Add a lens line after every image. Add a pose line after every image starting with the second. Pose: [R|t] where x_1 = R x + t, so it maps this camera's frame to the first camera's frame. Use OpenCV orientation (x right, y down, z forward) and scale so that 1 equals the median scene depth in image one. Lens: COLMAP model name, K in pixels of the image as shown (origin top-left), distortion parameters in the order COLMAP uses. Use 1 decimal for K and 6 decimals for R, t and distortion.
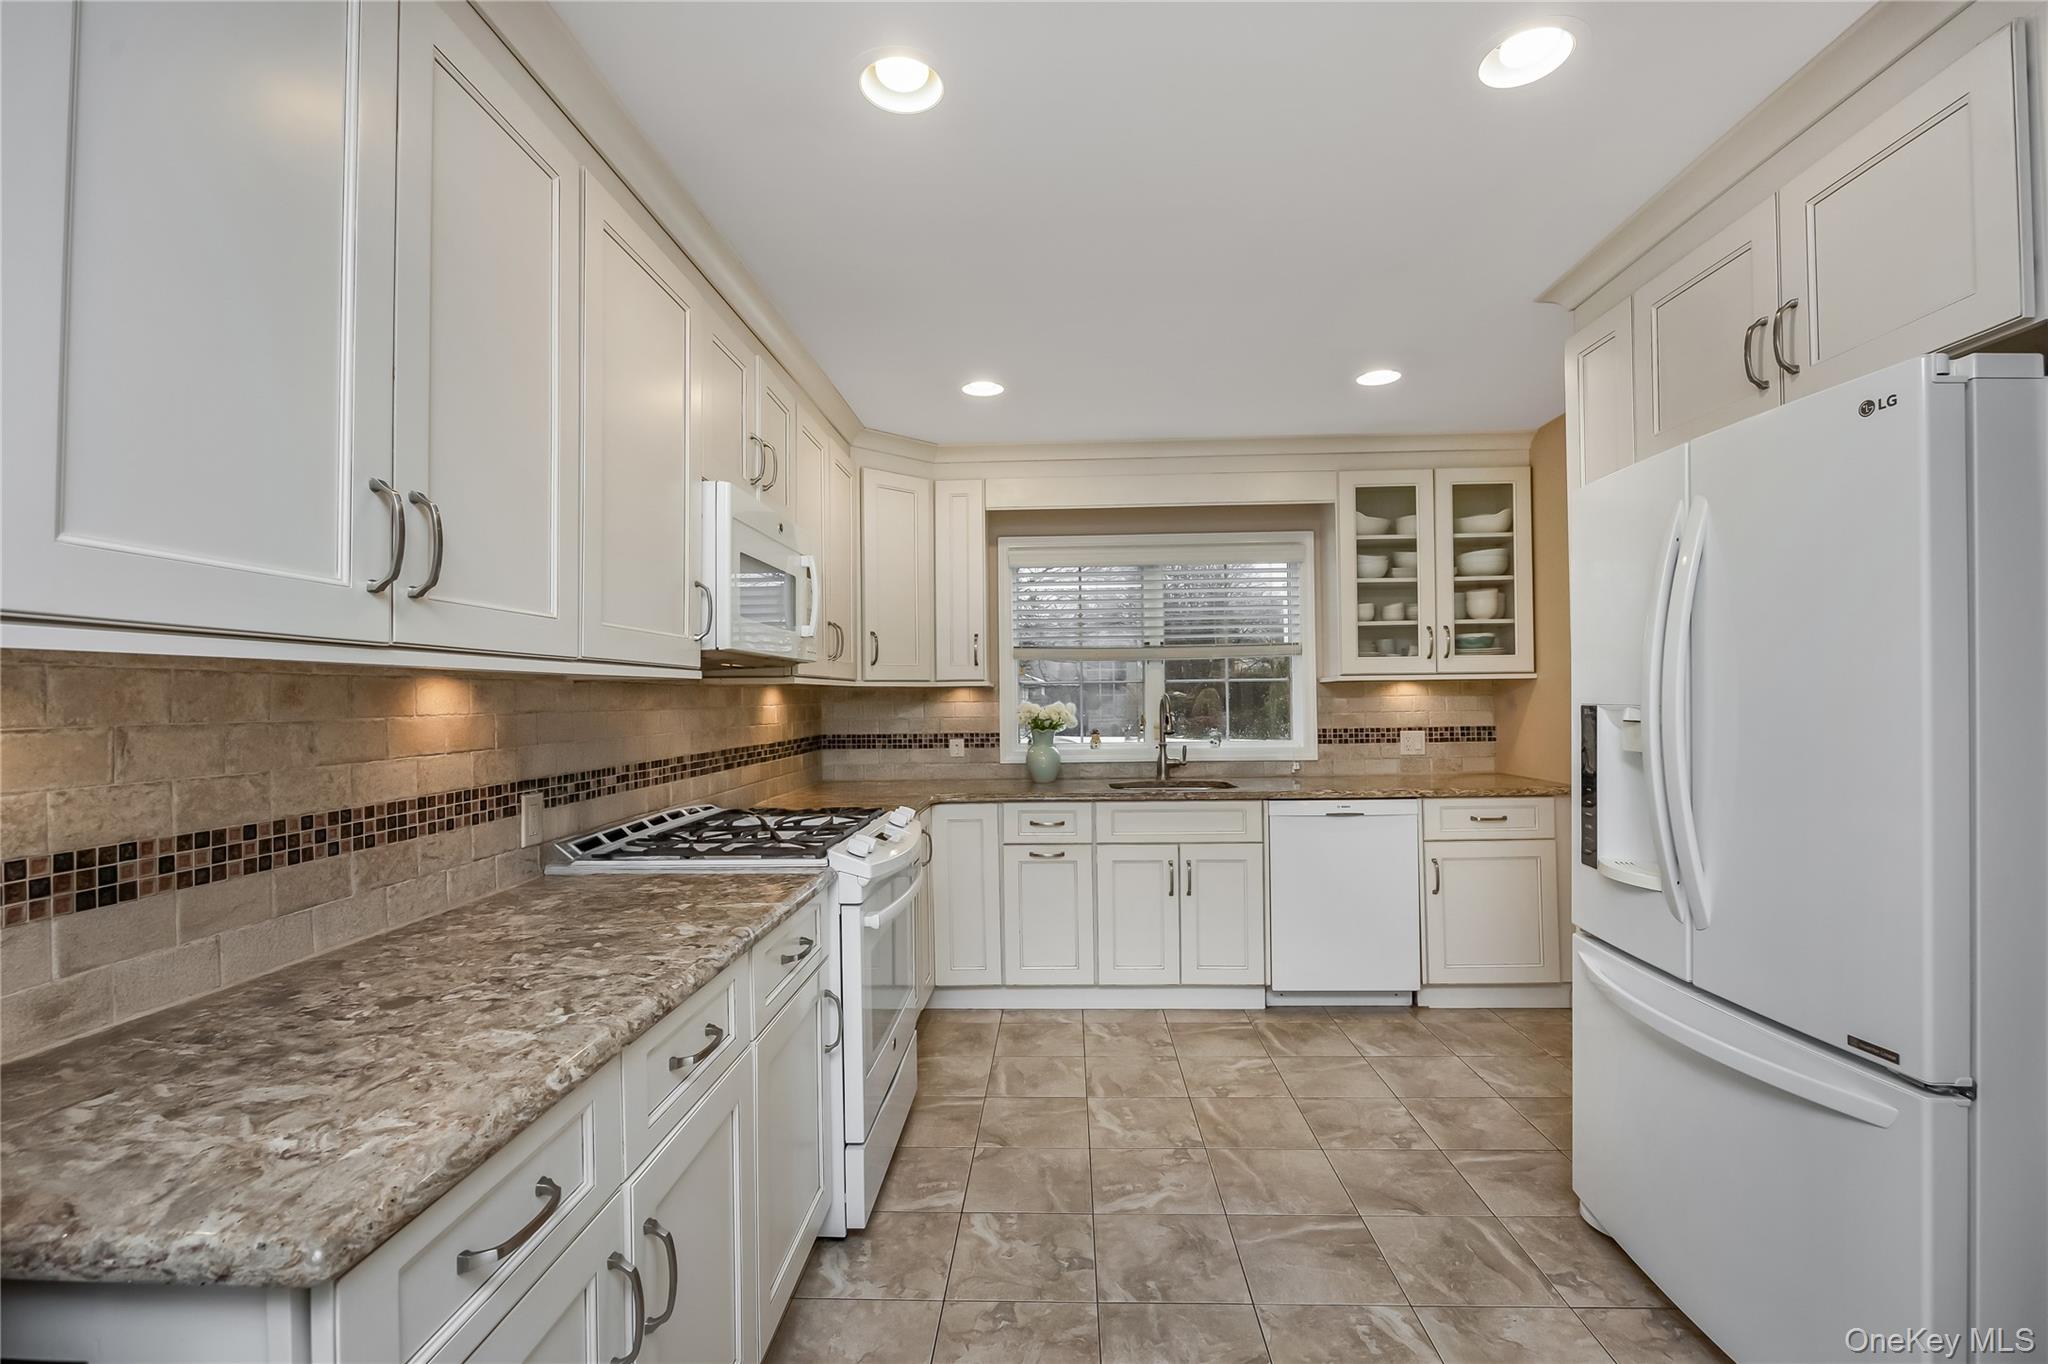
lens RADIAL K [[876.7, 0, 1023.1], [0, 876.7, 685.2], [0, 0, 1]] dist [0.001292, 0.000018]
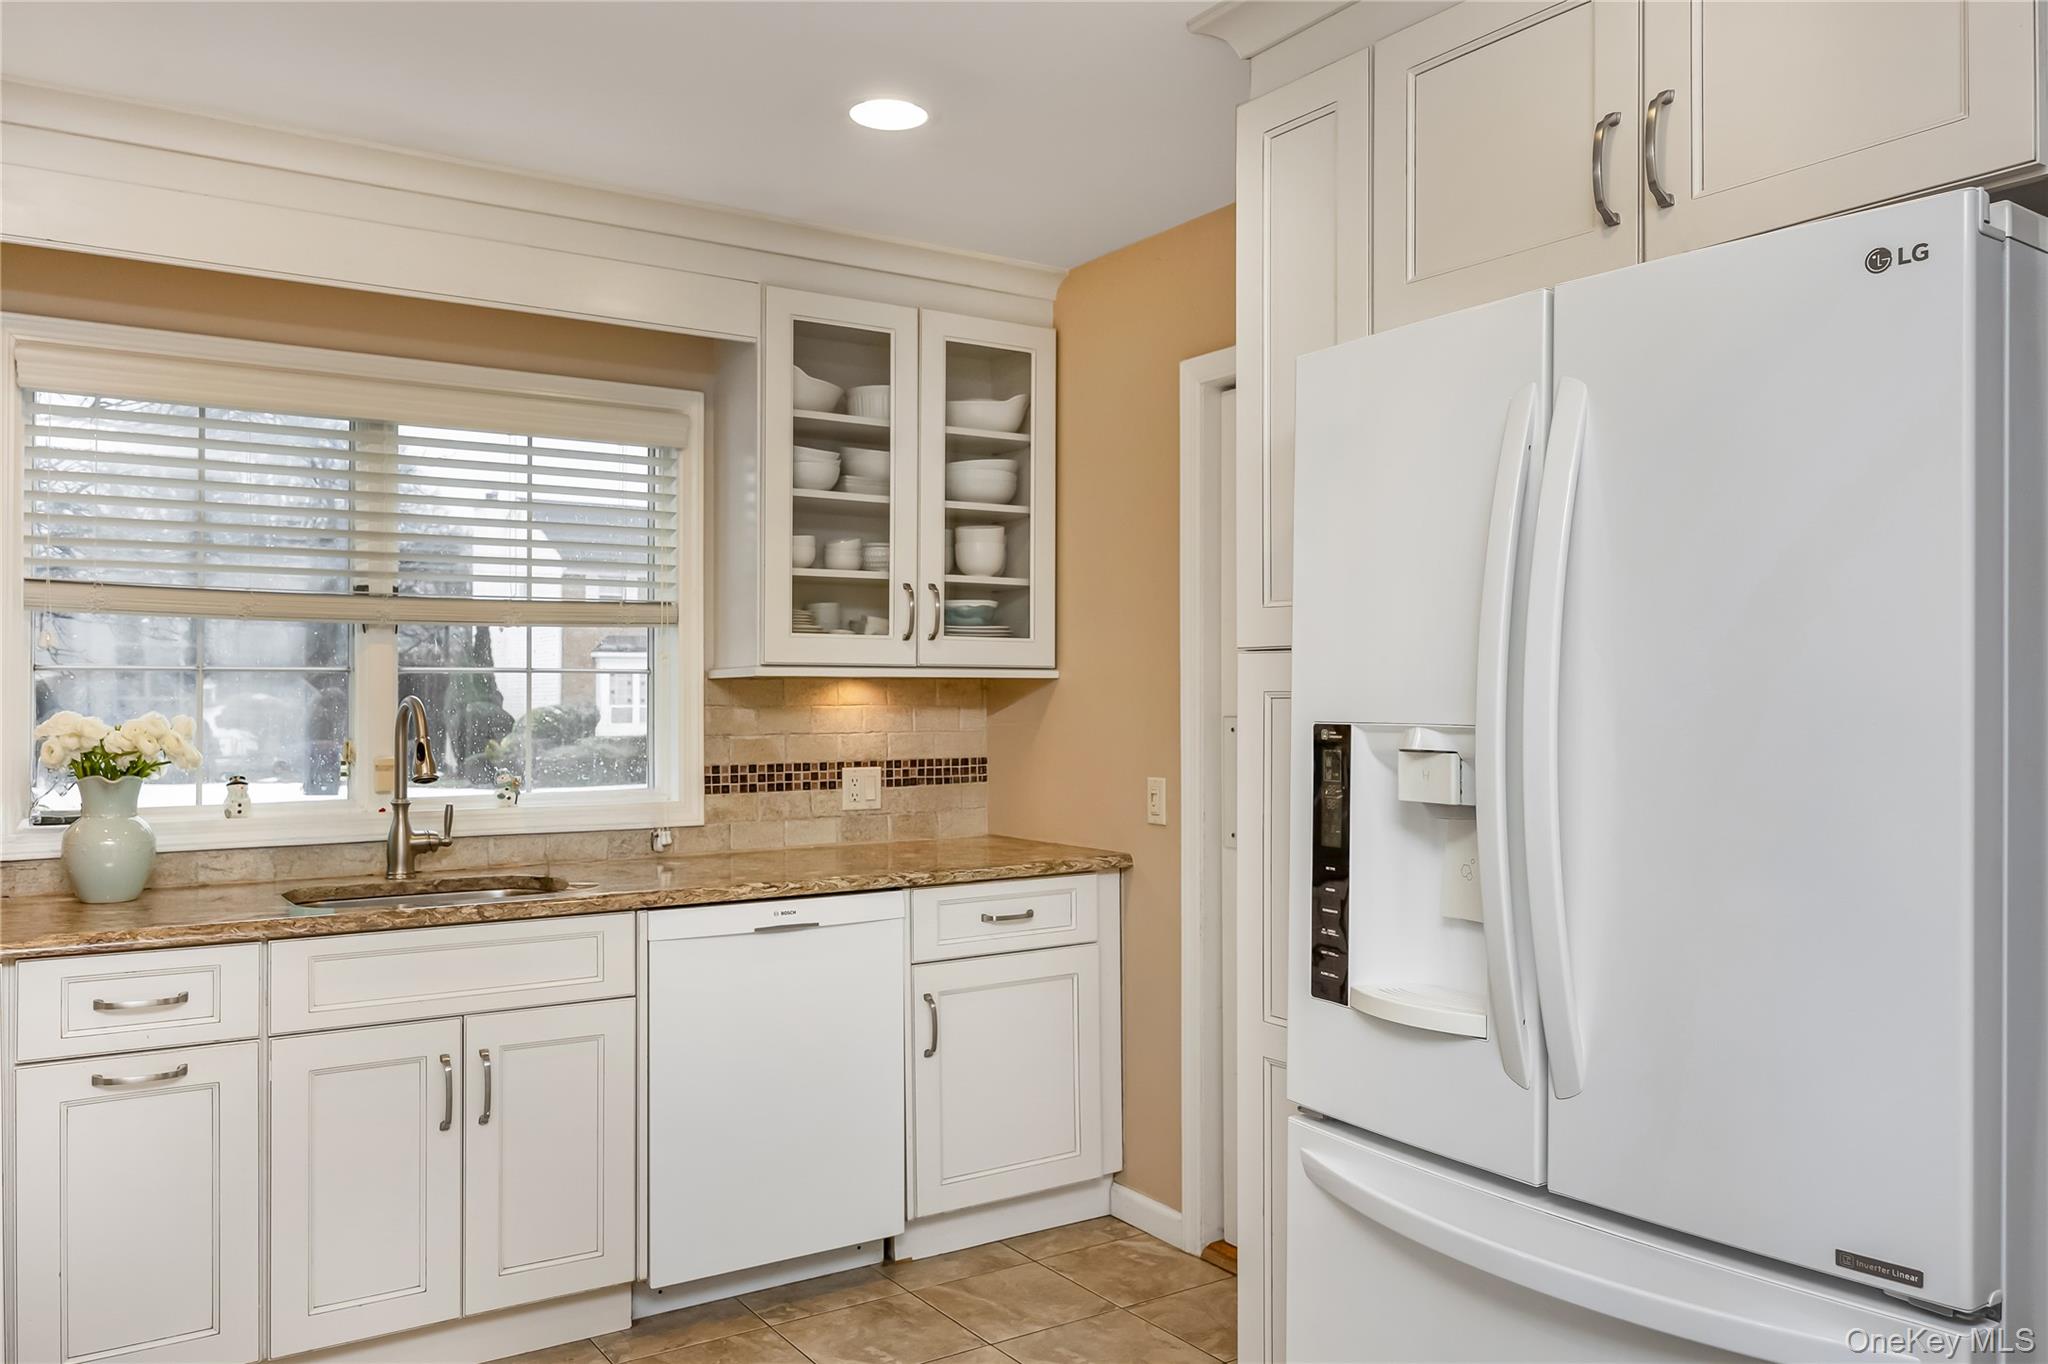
lens RADIAL K [[1549.0, 0, 1021.5], [0, 1549.0, 682.9], [0, 0, 1]] dist [0.006805, 0.008847]
pose [[0.810838, 0.018215, 0.584987, -0.068162], [-0.017379, 0.999824, -0.007044, 0.003475], [-0.585012, -0.004455, 0.811012, 0.153358]]
